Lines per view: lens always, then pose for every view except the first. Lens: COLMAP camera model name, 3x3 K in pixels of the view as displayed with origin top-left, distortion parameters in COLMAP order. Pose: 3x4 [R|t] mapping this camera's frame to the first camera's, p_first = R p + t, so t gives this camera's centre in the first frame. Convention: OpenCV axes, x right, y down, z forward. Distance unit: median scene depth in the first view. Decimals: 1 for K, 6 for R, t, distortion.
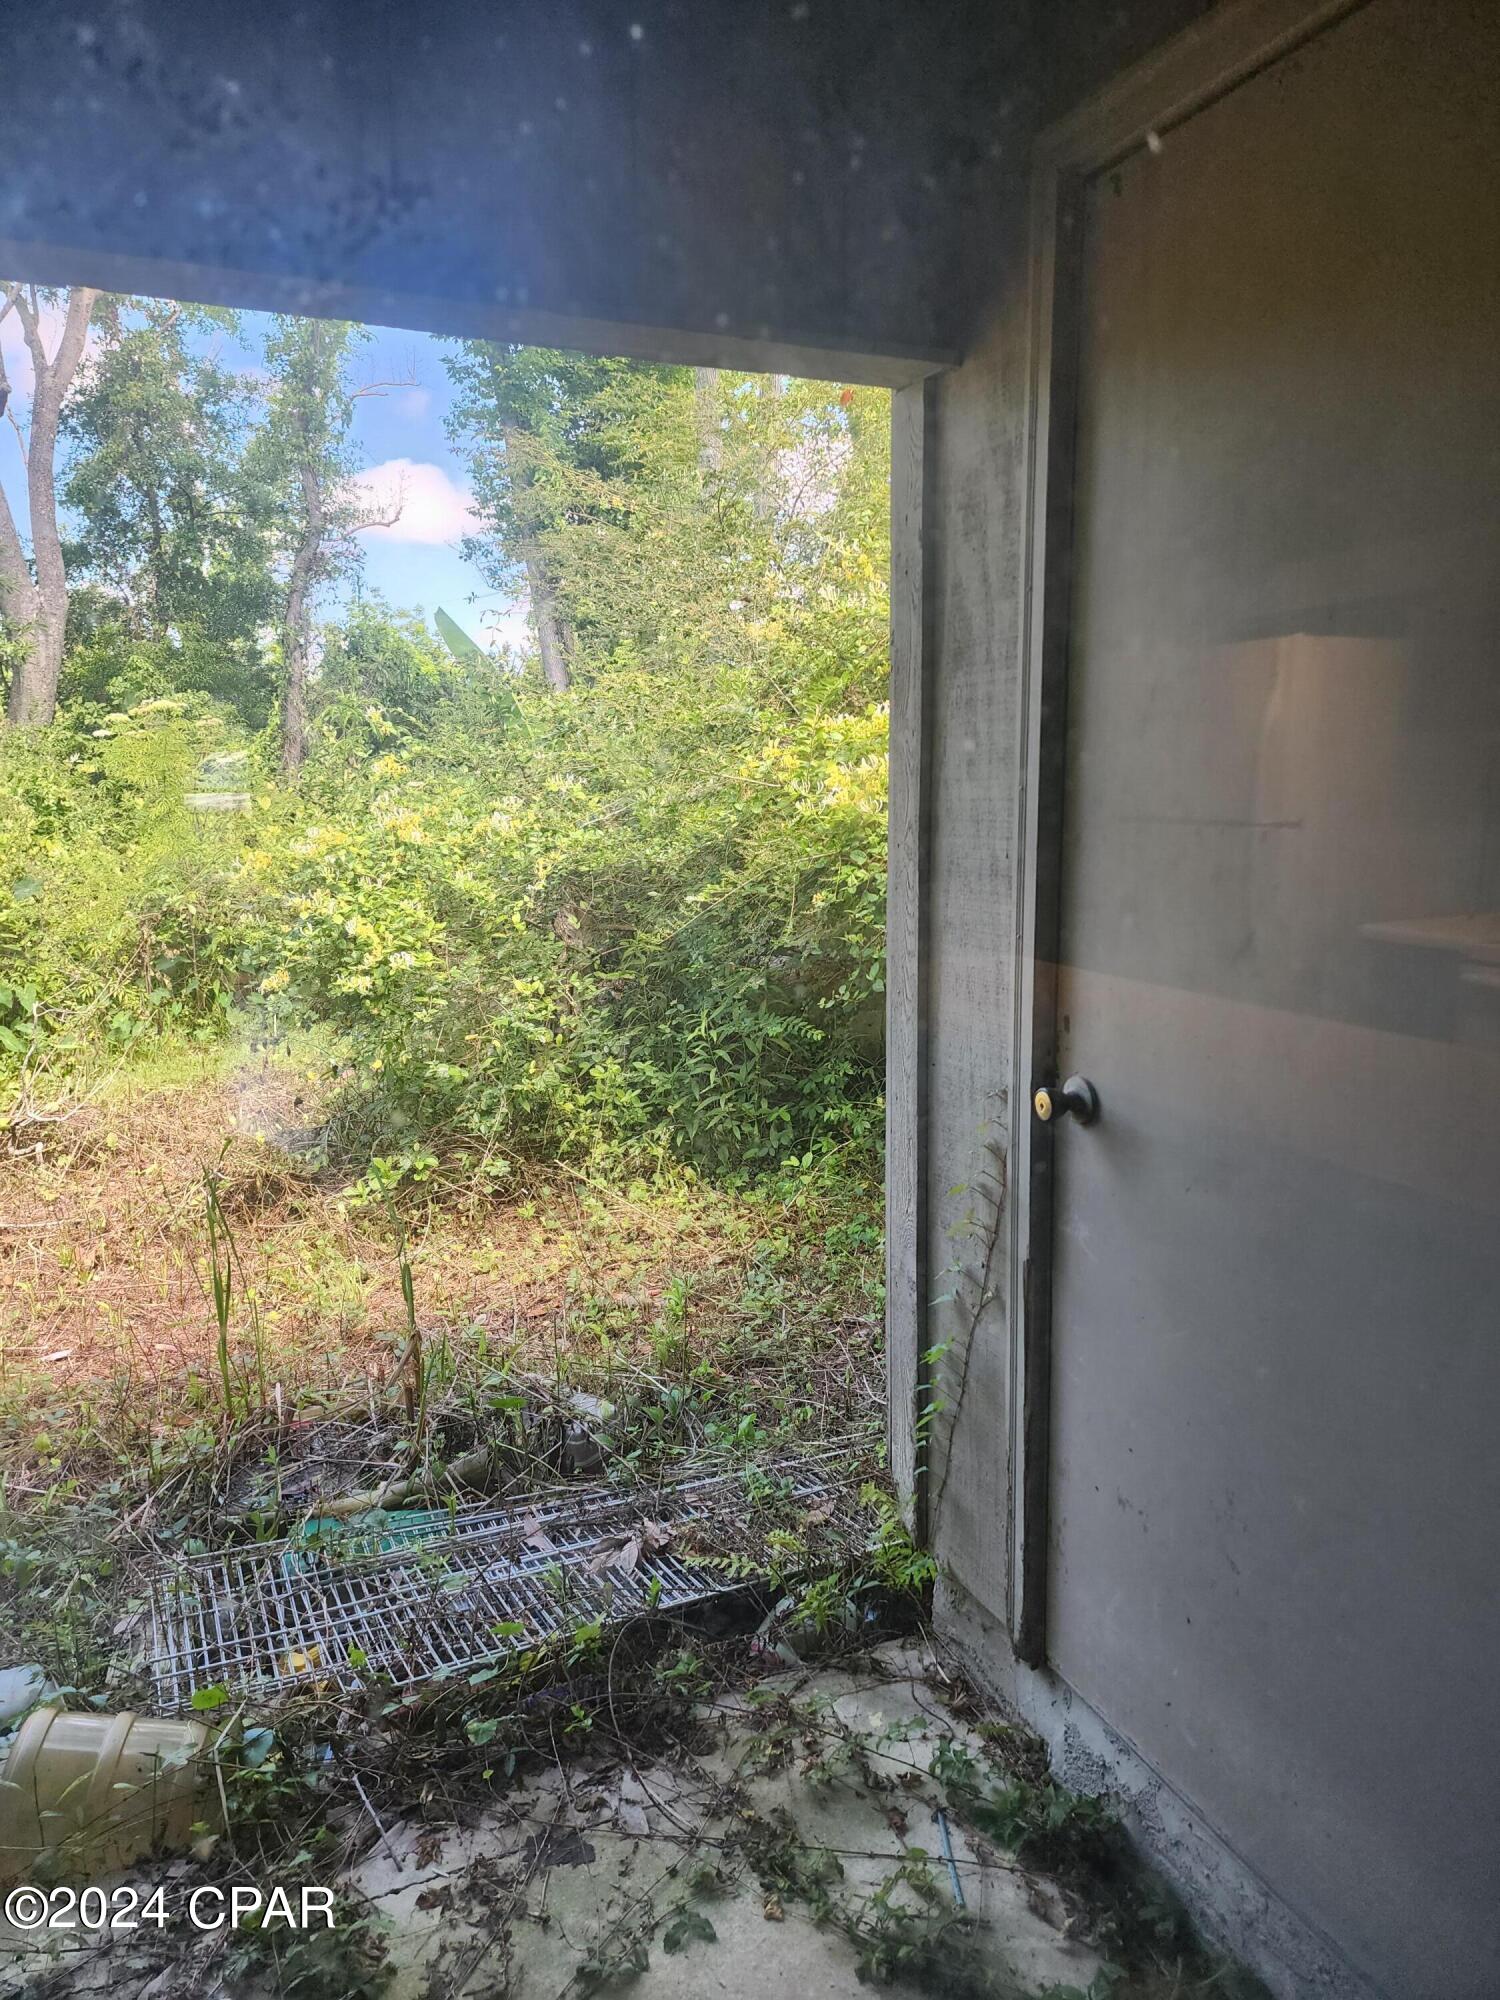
lens RADIAL K [[1328.2, 0, 734.8], [0, 1328.2, 985.7], [0, 0, 1]] dist [0.069803, -0.054952]
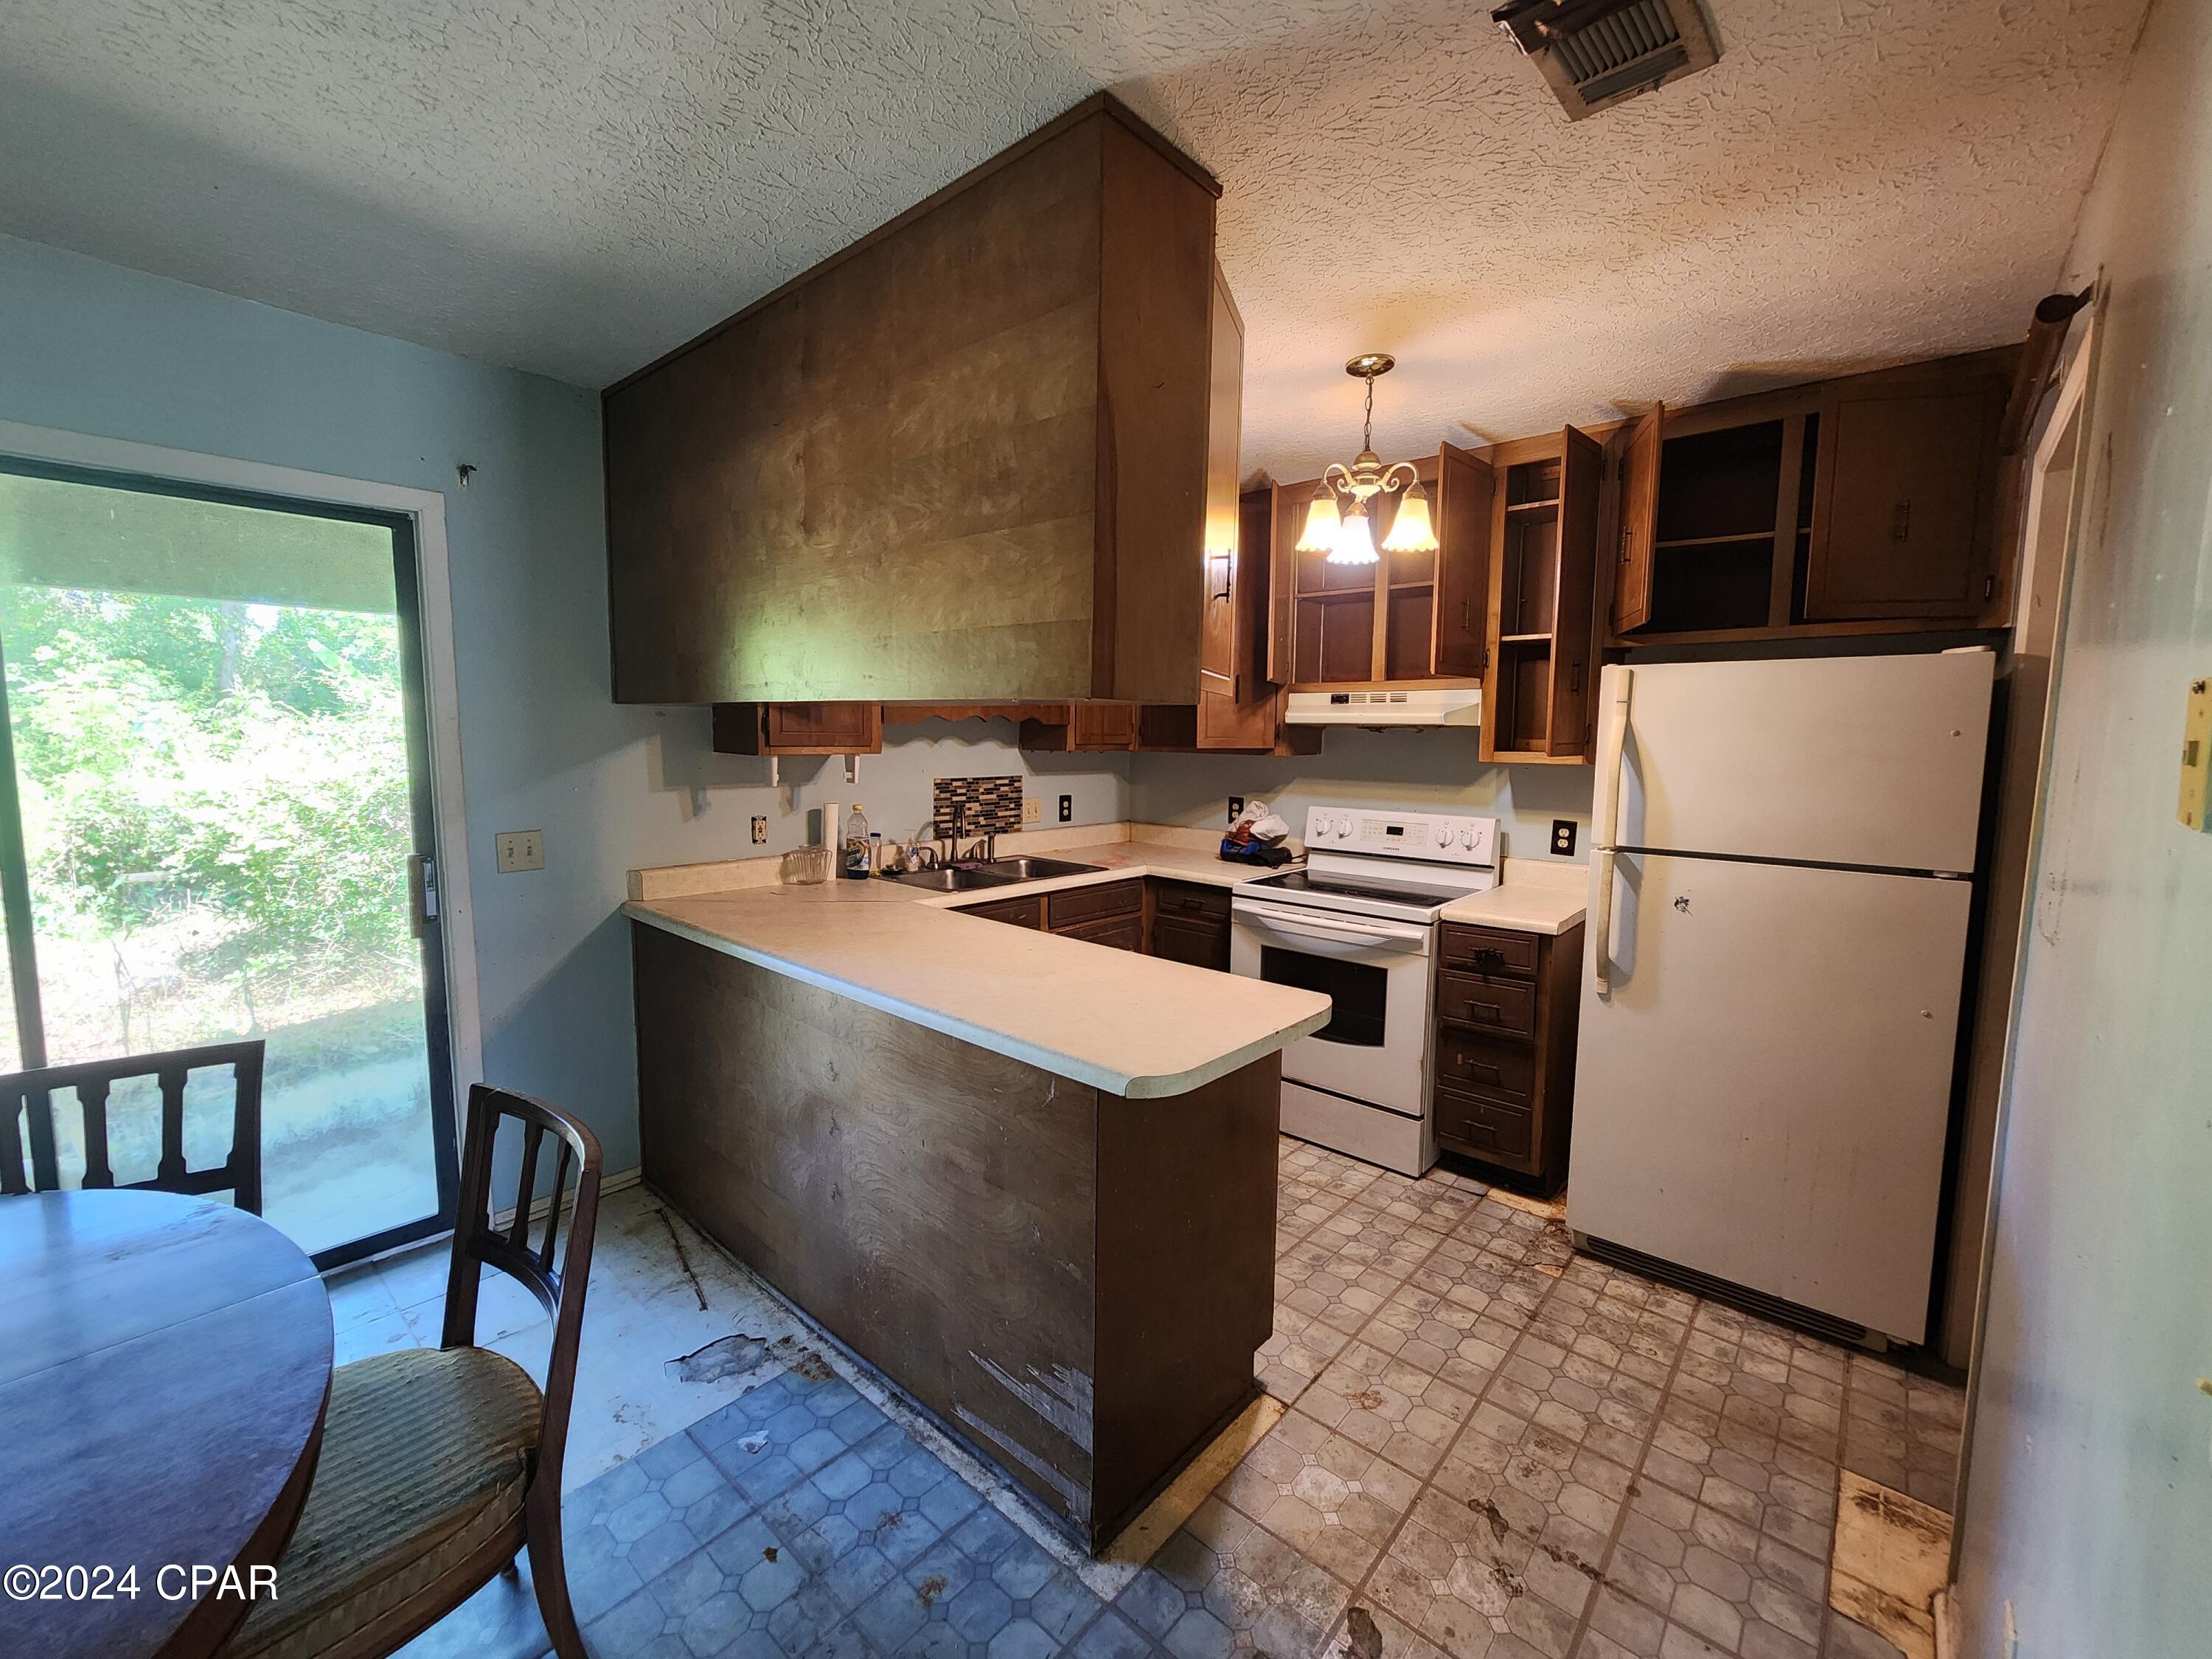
lens RADIAL K [[908.7, 0, 1108.7], [0, 908.7, 818.8], [0, 0, 1]] dist [-0.001511, 0.000846]
pose [[0.904903, -0.020127, 0.425142, 0.249816], [0.045006, 0.997806, -0.048556, 0.055074], [-0.423232, 0.063072, 0.903823, -0.569444]]
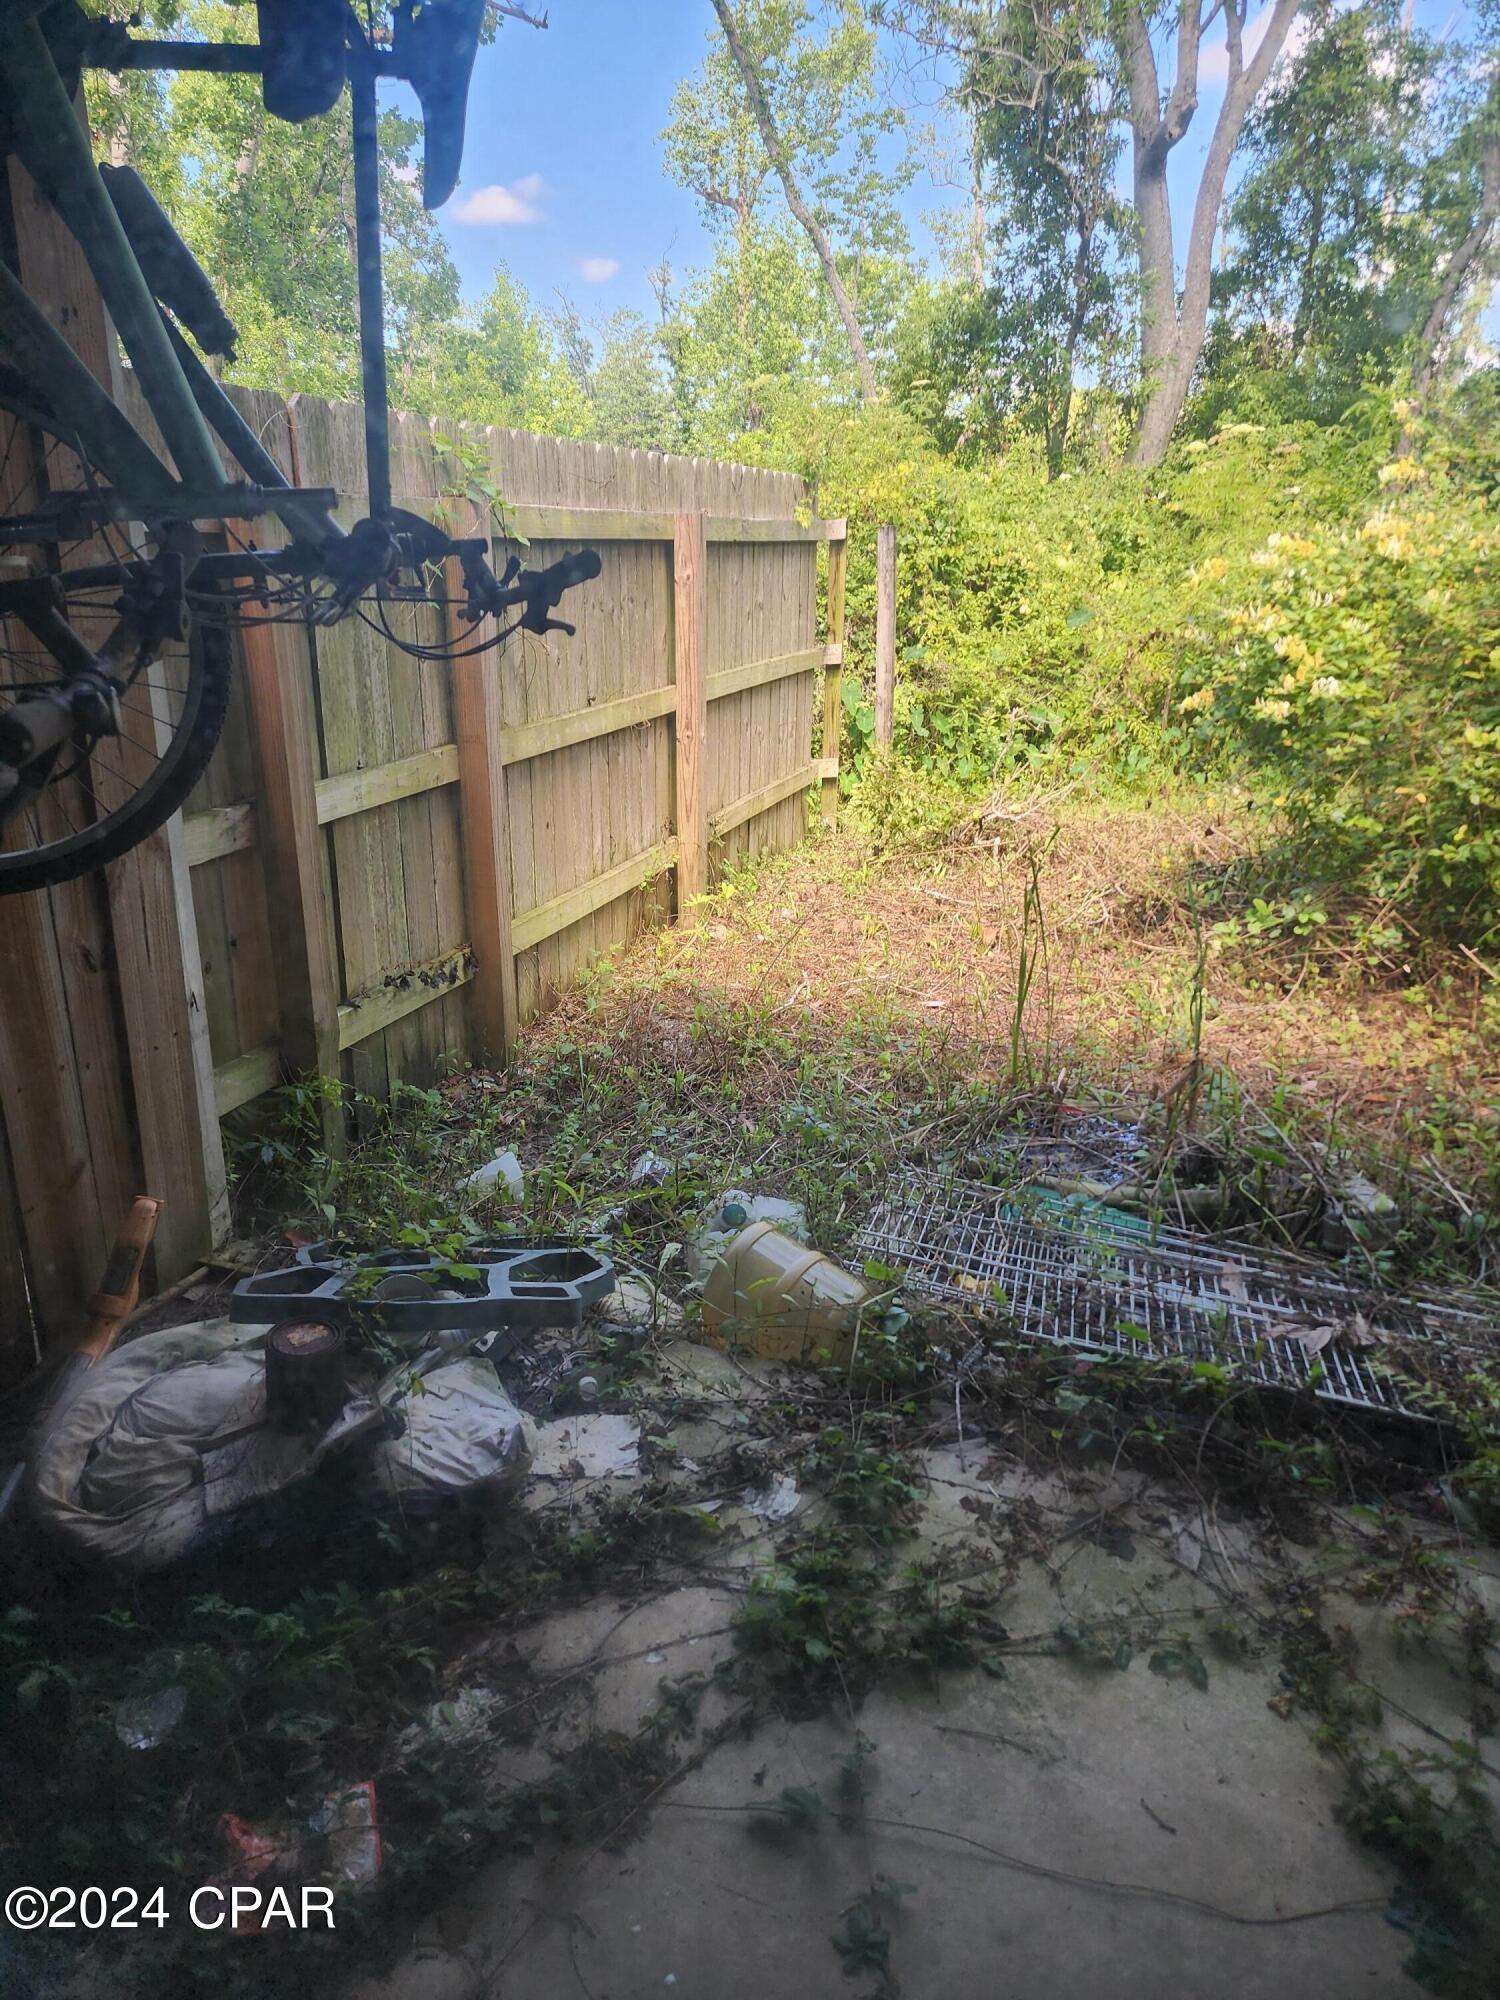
lens RADIAL K [[1328.2, 0, 751.8], [0, 1328.2, 987.4], [0, 0, 1]] dist [0.069803, -0.054952]
pose [[0.724629, 0.246322, -0.643613, 0.098449], [-0.133640, 0.966437, 0.219410, 0.028027], [0.676057, -0.072978, 0.733227, 0.054700]]
